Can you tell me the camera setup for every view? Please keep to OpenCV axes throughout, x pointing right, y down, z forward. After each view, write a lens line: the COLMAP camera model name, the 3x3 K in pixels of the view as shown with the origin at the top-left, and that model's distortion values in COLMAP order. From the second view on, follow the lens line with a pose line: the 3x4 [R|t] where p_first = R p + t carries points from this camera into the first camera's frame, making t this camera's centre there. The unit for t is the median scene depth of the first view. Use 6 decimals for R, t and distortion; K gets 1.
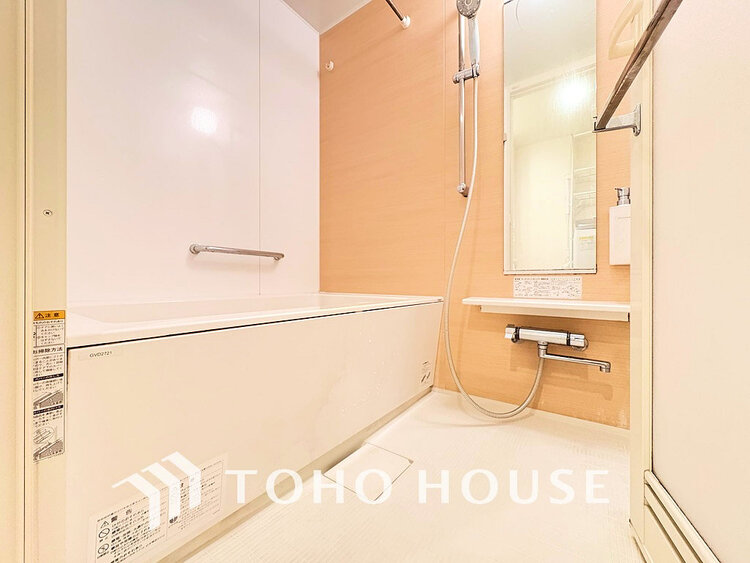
lens RADIAL K [[301.1, 0, 375.0], [0, 301.1, 281.5], [0, 0, 1]] dist [0.001856, 0.000486]
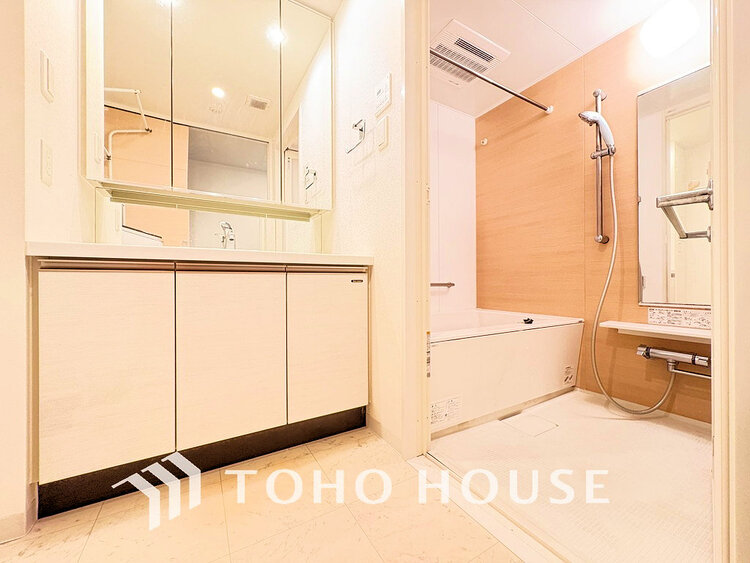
lens RADIAL K [[301.1, 0, 375.0], [0, 301.1, 281.5], [0, 0, 1]] dist [0.001856, 0.000486]
pose [[0.916209, -0.005741, -0.400660, -0.092692], [0.004498, 0.999982, -0.004043, -0.128876], [0.400675, 0.001902, 0.916218, -0.658259]]
